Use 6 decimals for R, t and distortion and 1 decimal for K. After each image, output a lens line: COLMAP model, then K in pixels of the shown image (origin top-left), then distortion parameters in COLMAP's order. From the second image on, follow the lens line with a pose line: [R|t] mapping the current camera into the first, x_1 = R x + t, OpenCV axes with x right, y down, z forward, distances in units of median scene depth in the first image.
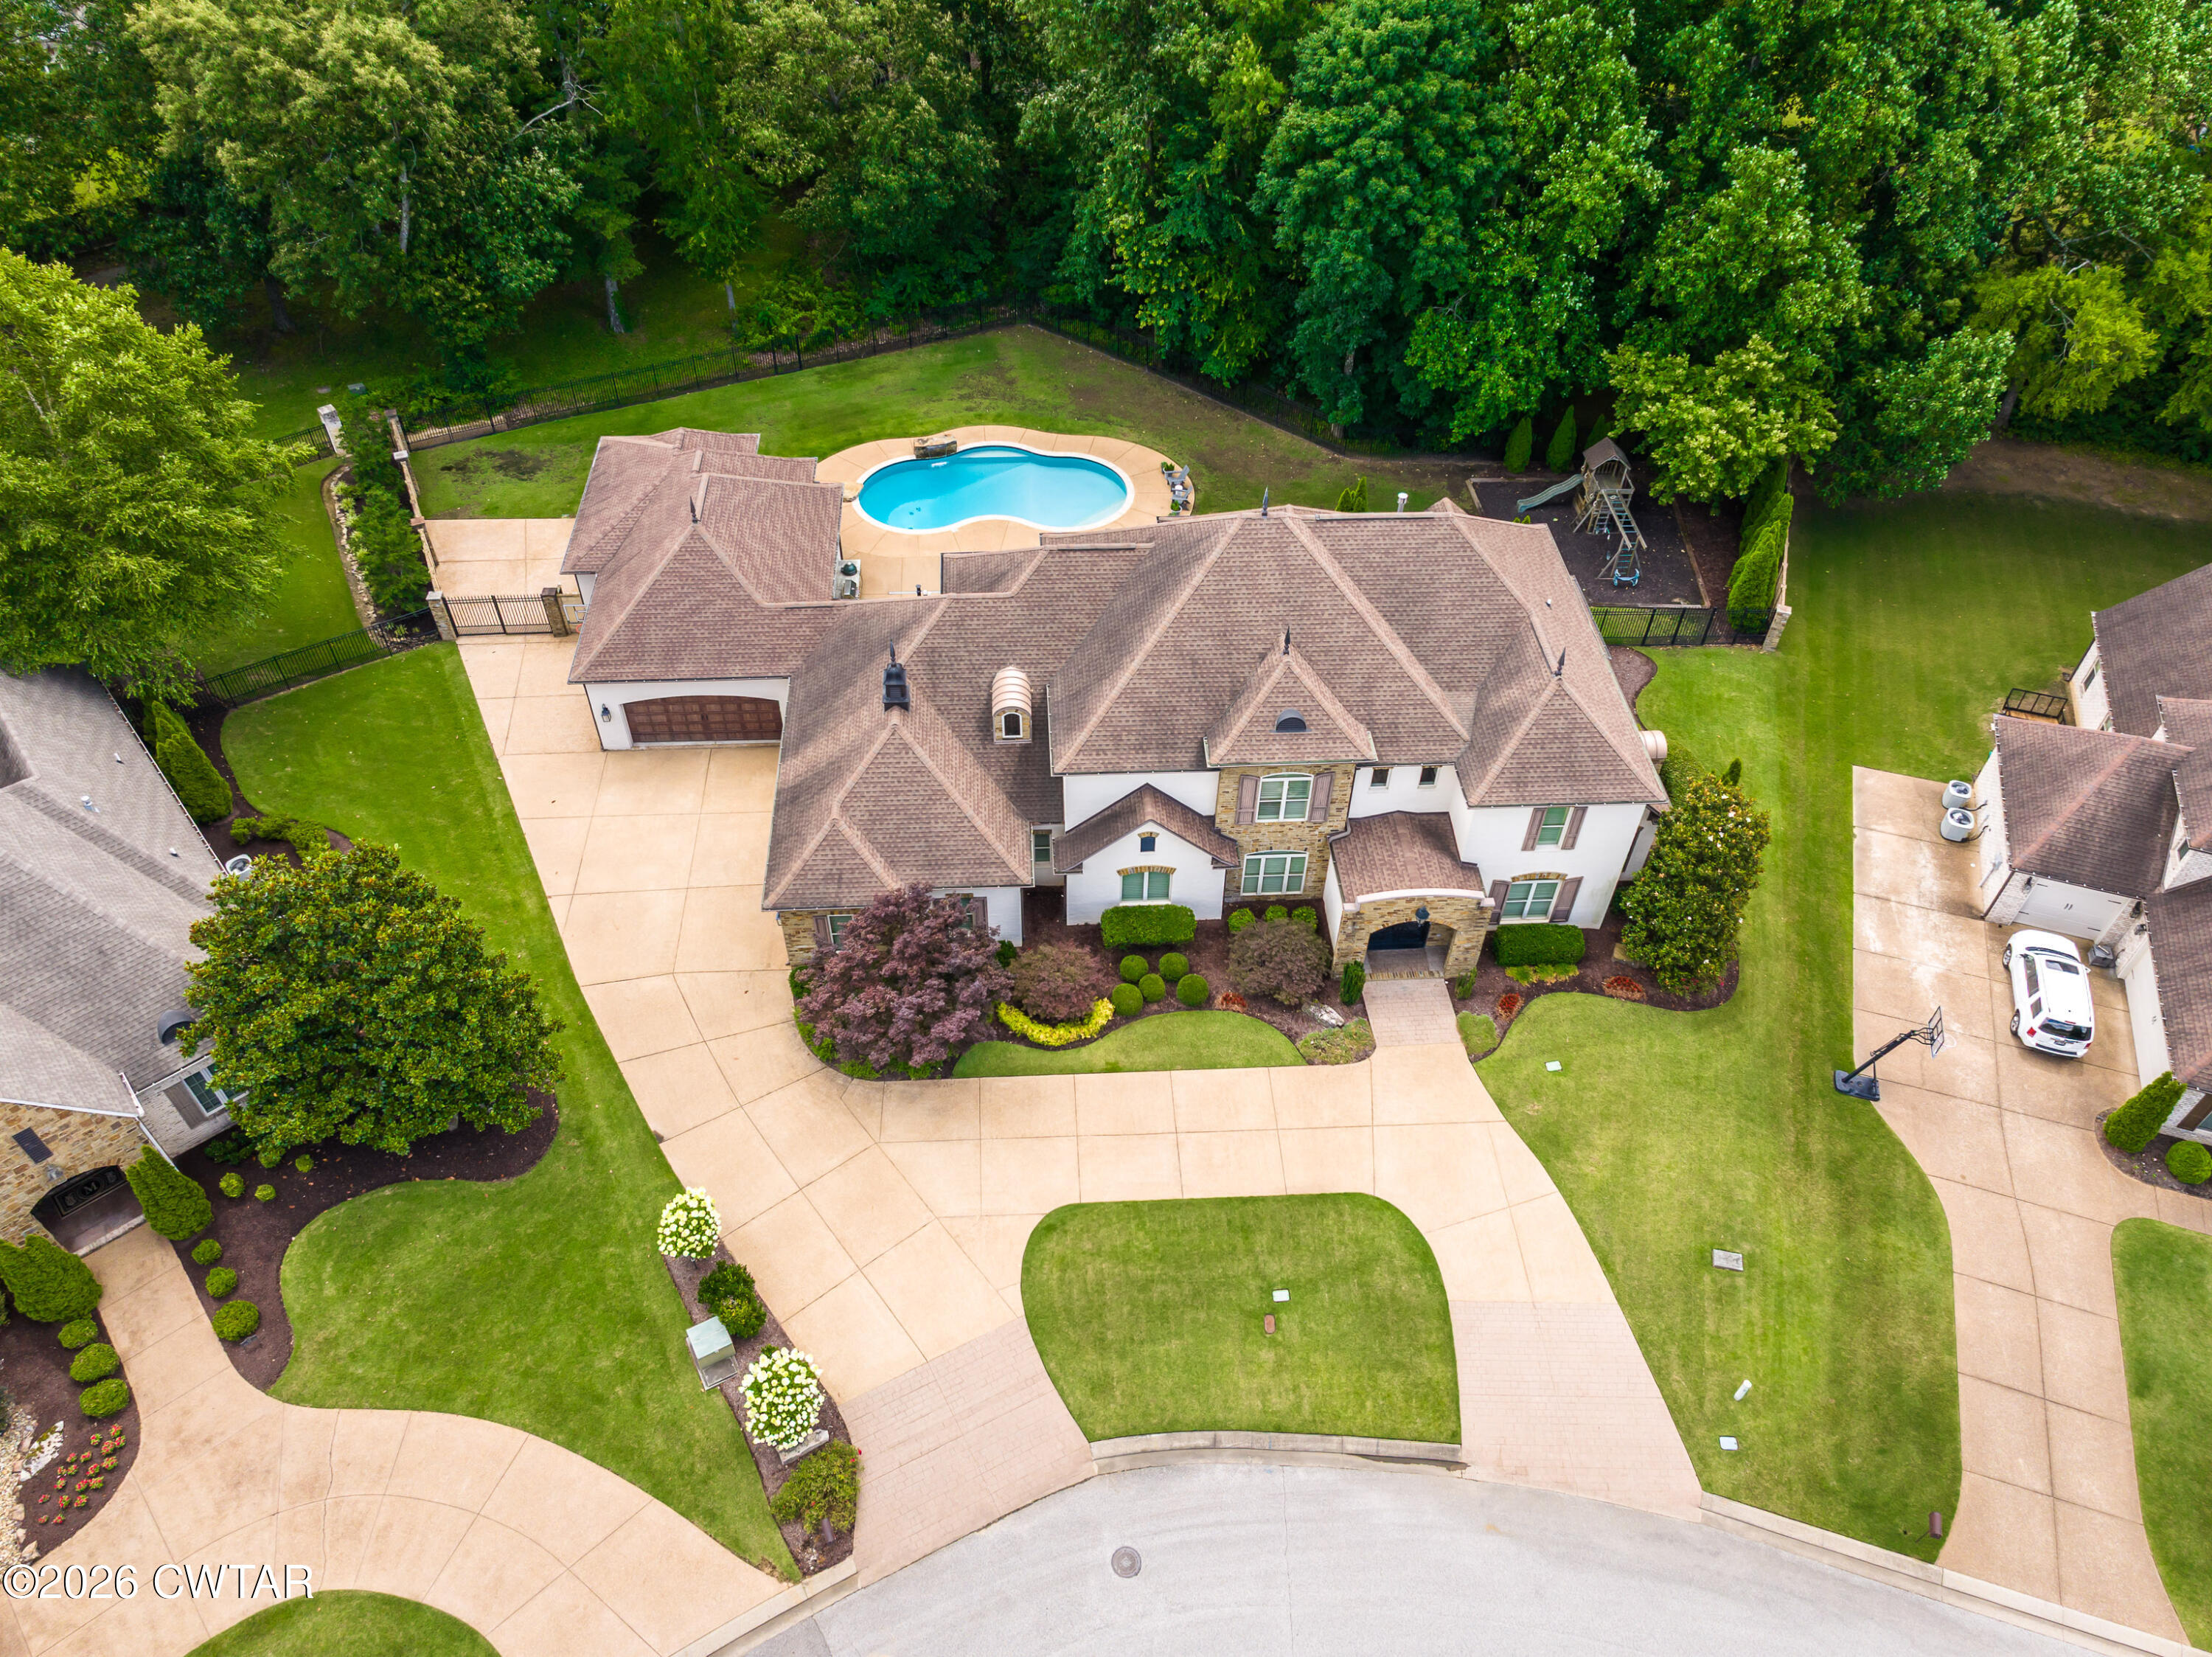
lens RADIAL K [[1562.6, 0, 1109.6], [0, 1562.6, 803.5], [0, 0, 1]] dist [-0.045737, 0.032638]
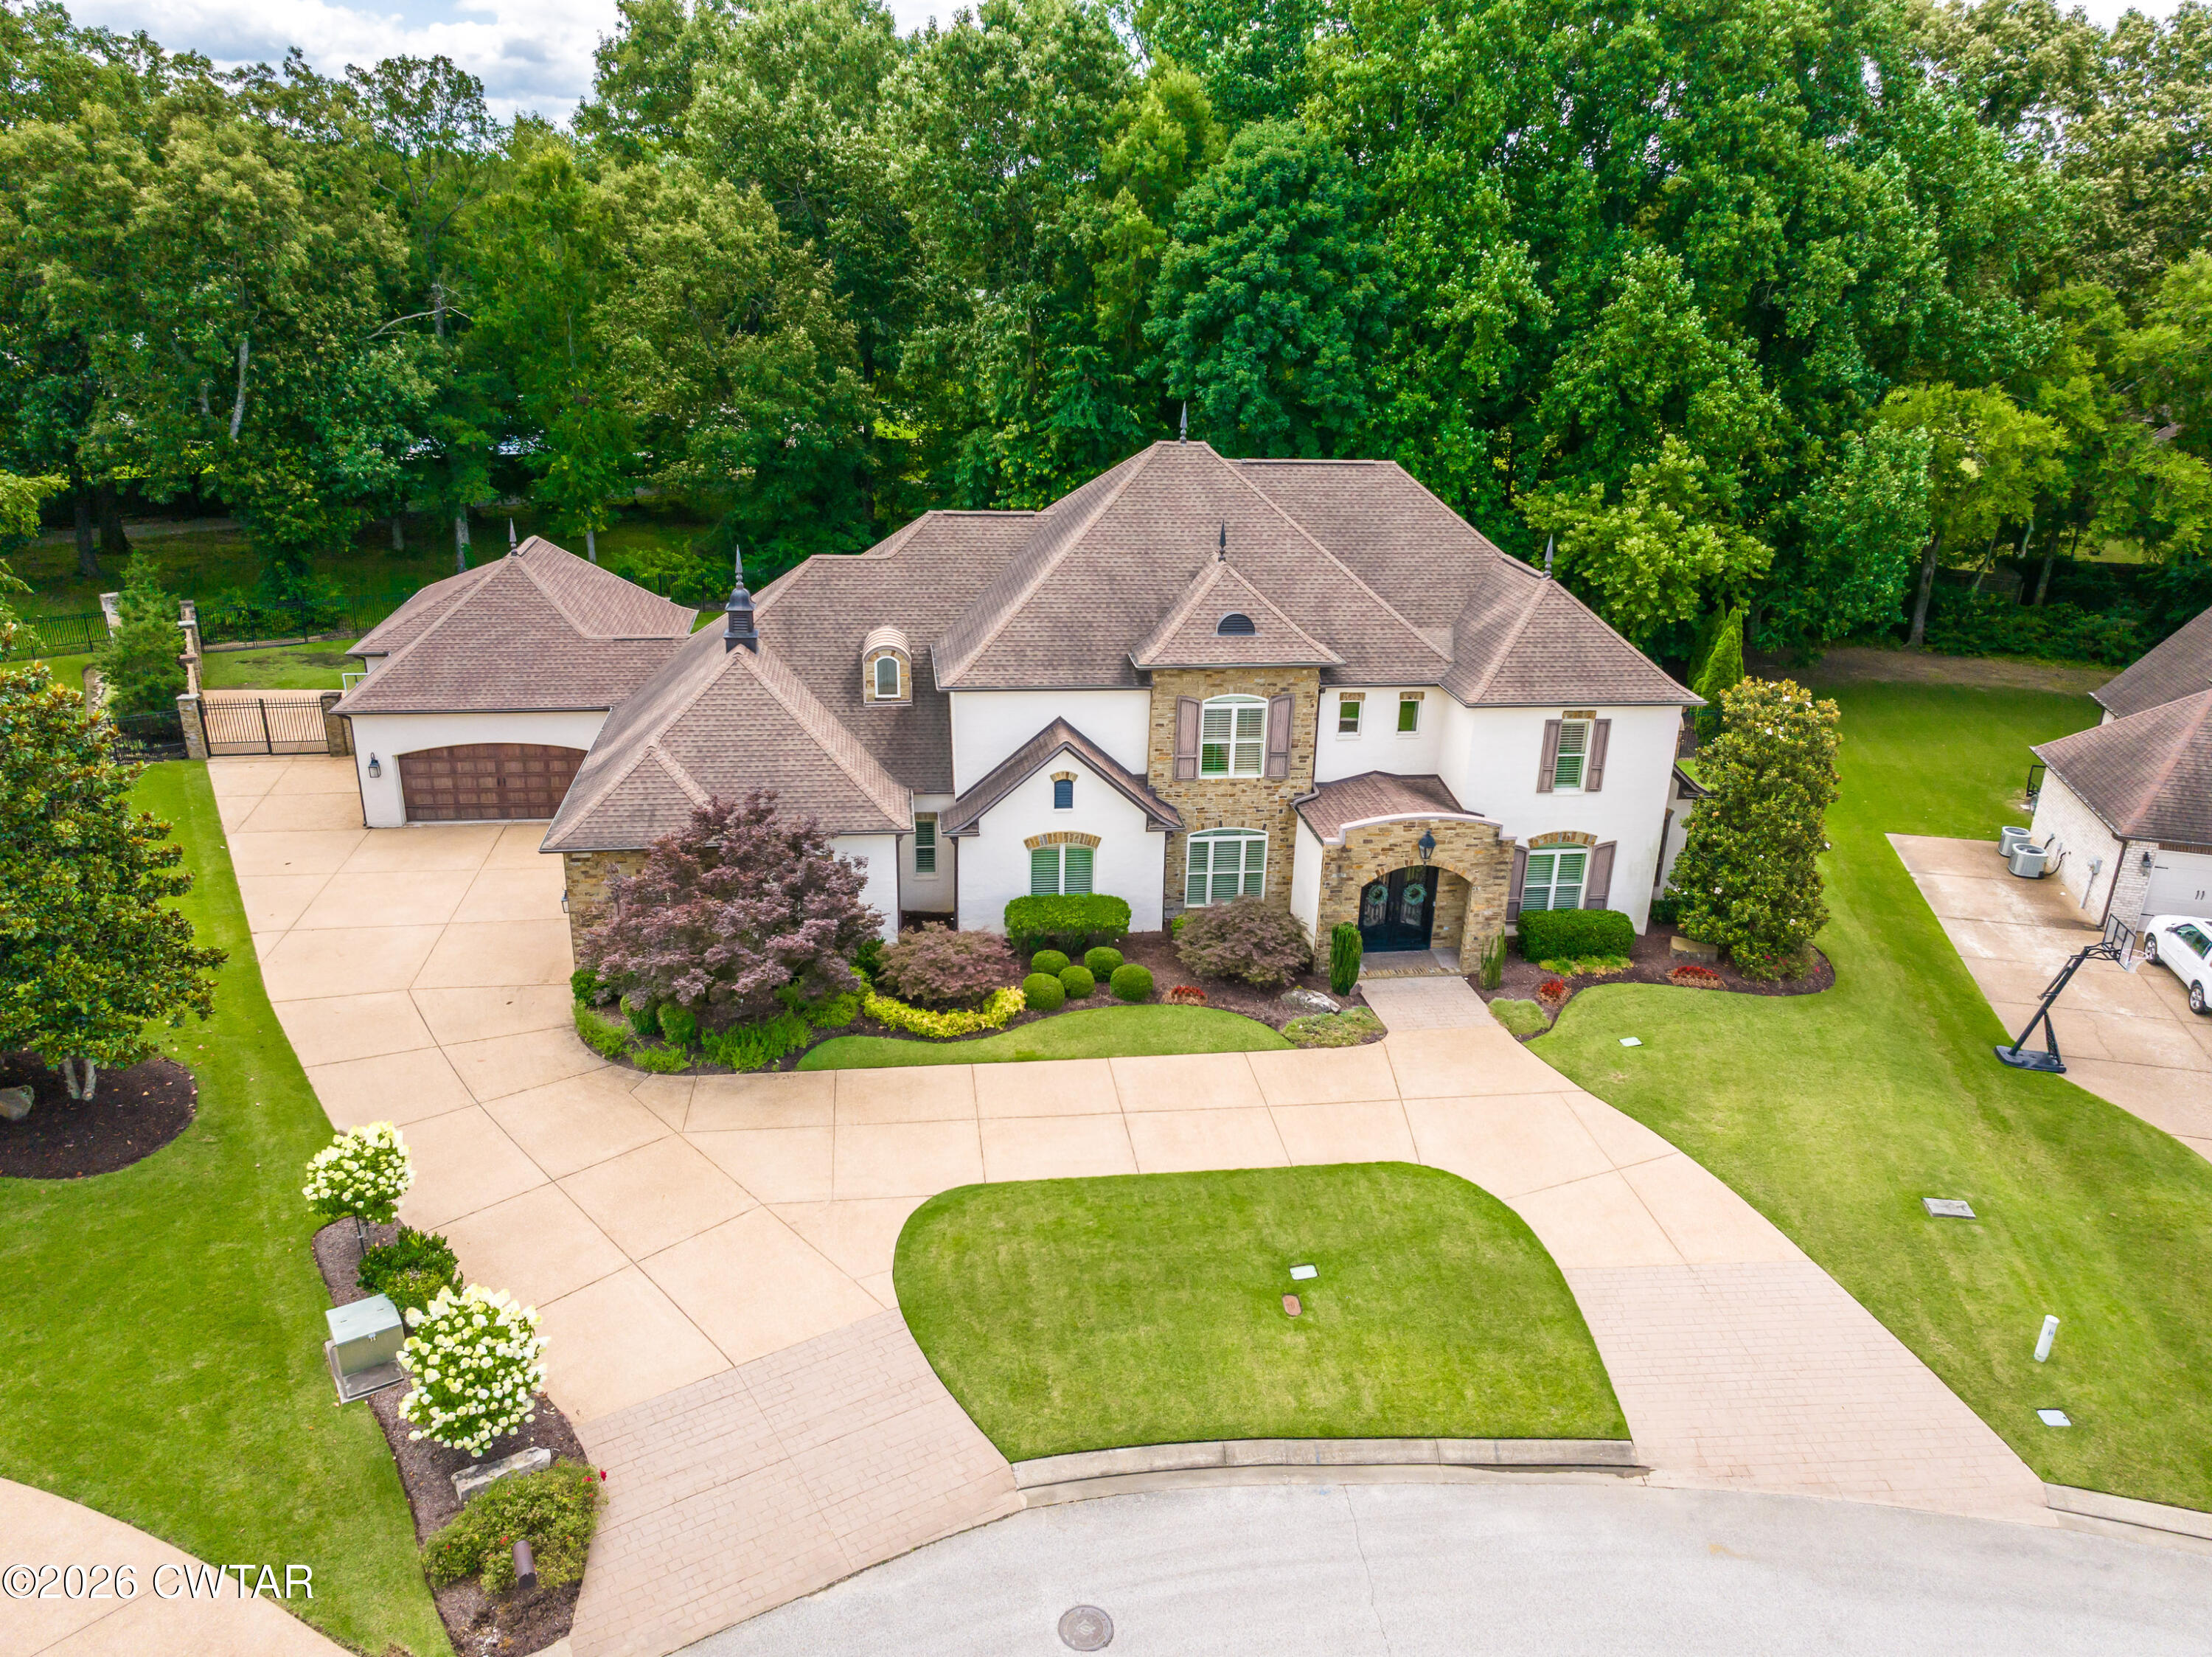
lens RADIAL K [[1562.6, 0, 1109.6], [0, 1562.6, 803.5], [0, 0, 1]] dist [-0.045737, 0.032638]
pose [[0.996571, -0.018231, 0.080706, -0.015230], [0.050509, 0.906627, -0.418898, 0.359650], [-0.065534, 0.421538, 0.904440, 0.307652]]
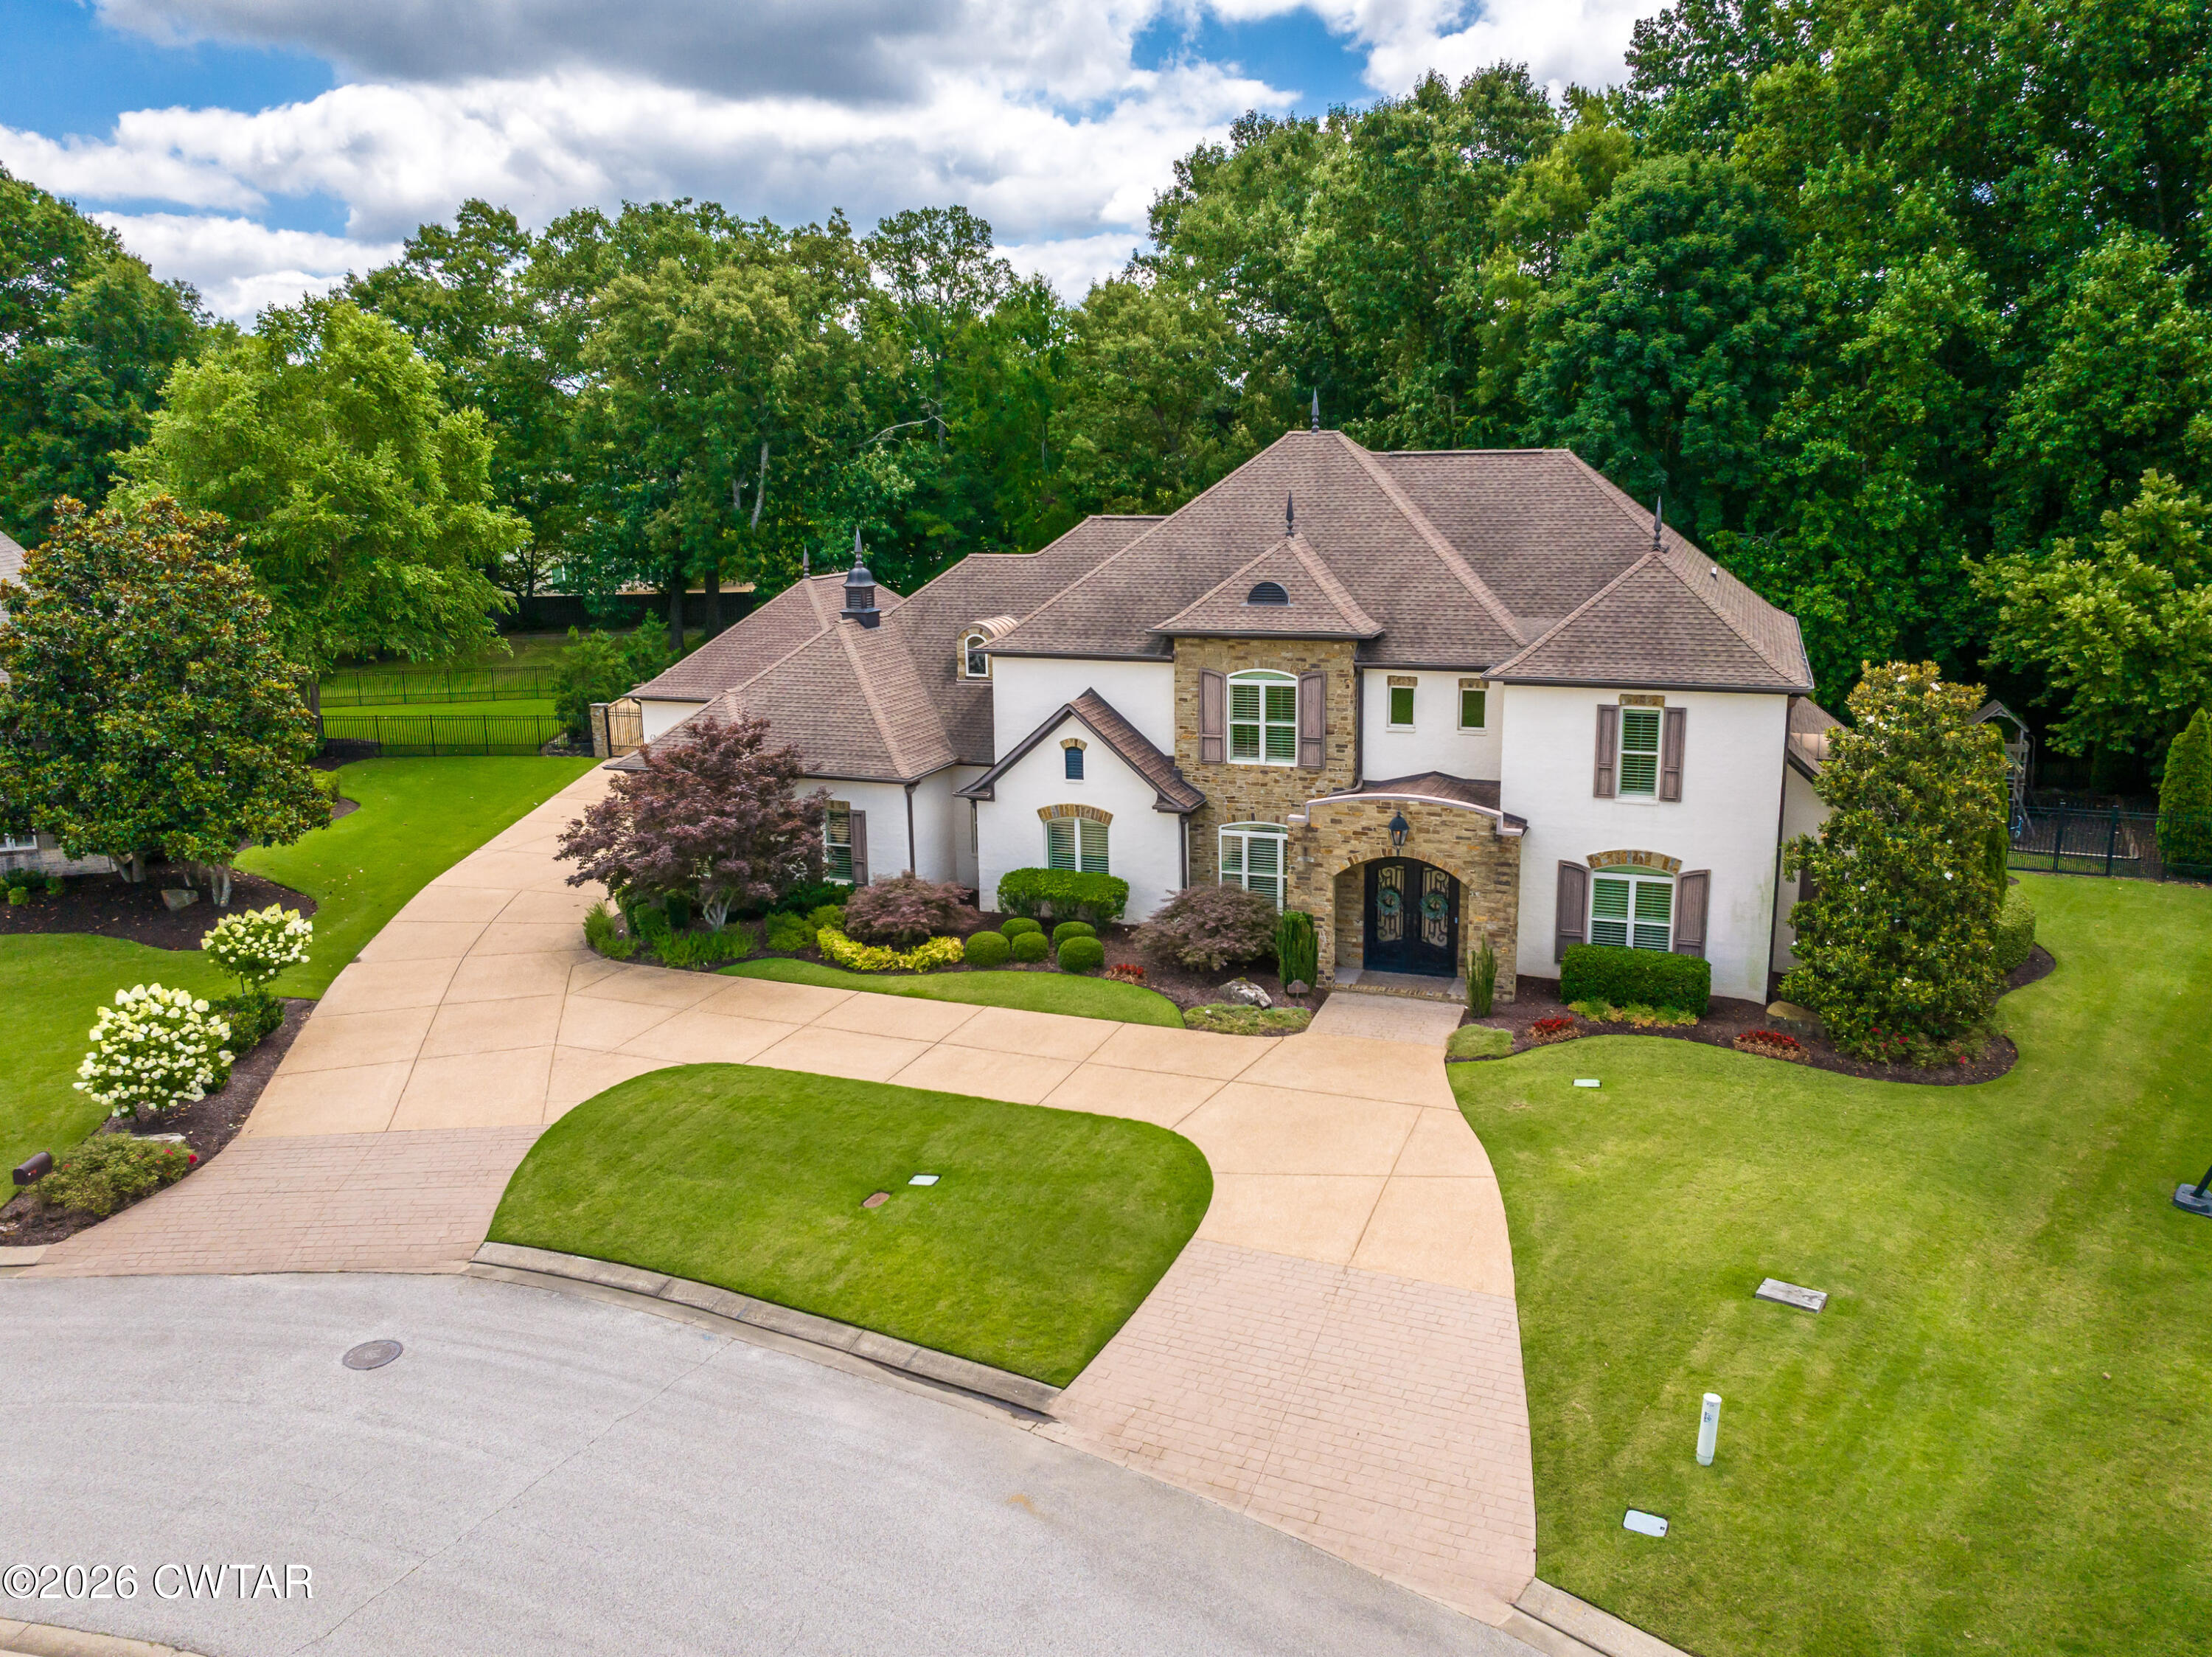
lens RADIAL K [[1637.3, 0, 1104.5], [0, 1637.3, 797.4], [0, 0, 1]] dist [-0.044783, 0.038937]
pose [[0.907130, 0.053183, -0.417476, 0.367601], [-0.275884, 0.824254, -0.494464, 0.425070], [0.317809, 0.563718, 0.762378, 0.428733]]
